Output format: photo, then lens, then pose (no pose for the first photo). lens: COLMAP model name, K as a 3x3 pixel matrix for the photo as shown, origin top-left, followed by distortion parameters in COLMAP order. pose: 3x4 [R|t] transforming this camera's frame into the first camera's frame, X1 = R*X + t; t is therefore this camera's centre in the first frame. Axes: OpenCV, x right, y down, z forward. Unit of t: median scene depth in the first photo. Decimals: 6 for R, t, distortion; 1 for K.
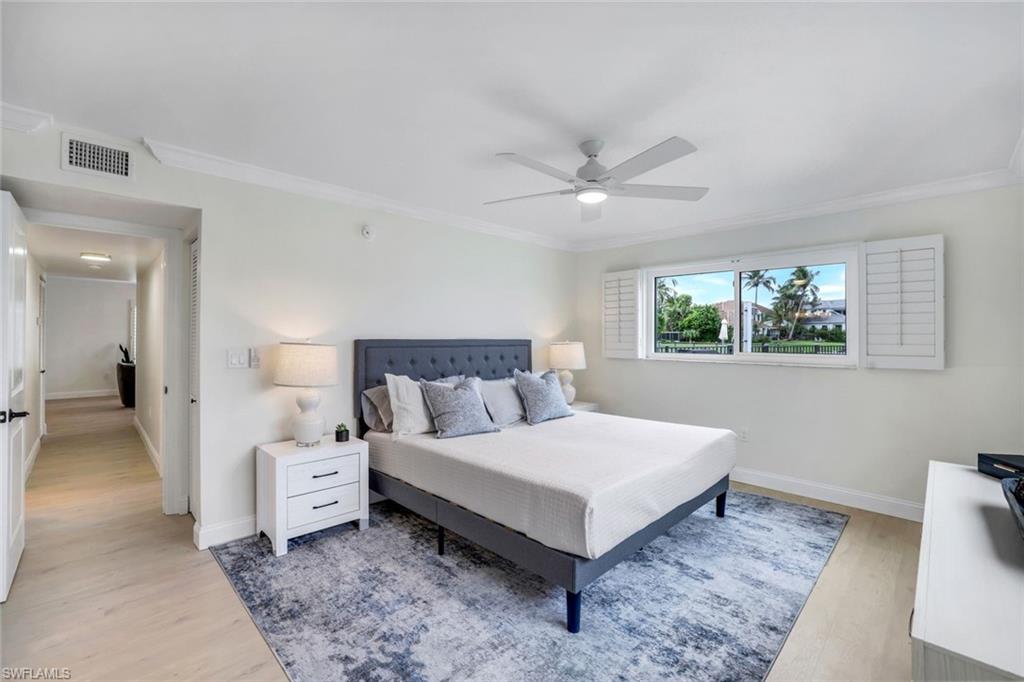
lens RADIAL K [[446.8, 0, 506.6], [0, 446.8, 325.6], [0, 0, 1]] dist [-0.022418, 0.009844]
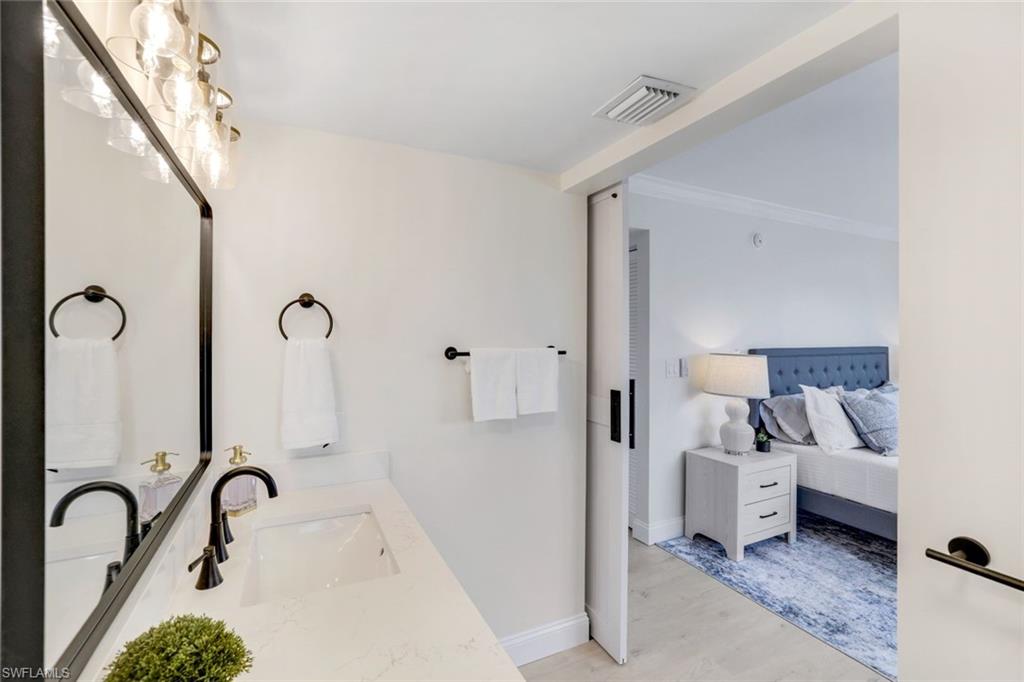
lens RADIAL K [[446.8, 0, 506.6], [0, 446.8, 325.6], [0, 0, 1]] dist [-0.022418, 0.009844]
pose [[0.951250, -0.010427, -0.308244, -0.647846], [0.010747, 0.999942, -0.000659, -0.030794], [0.308233, -0.002686, 0.951307, -0.133555]]
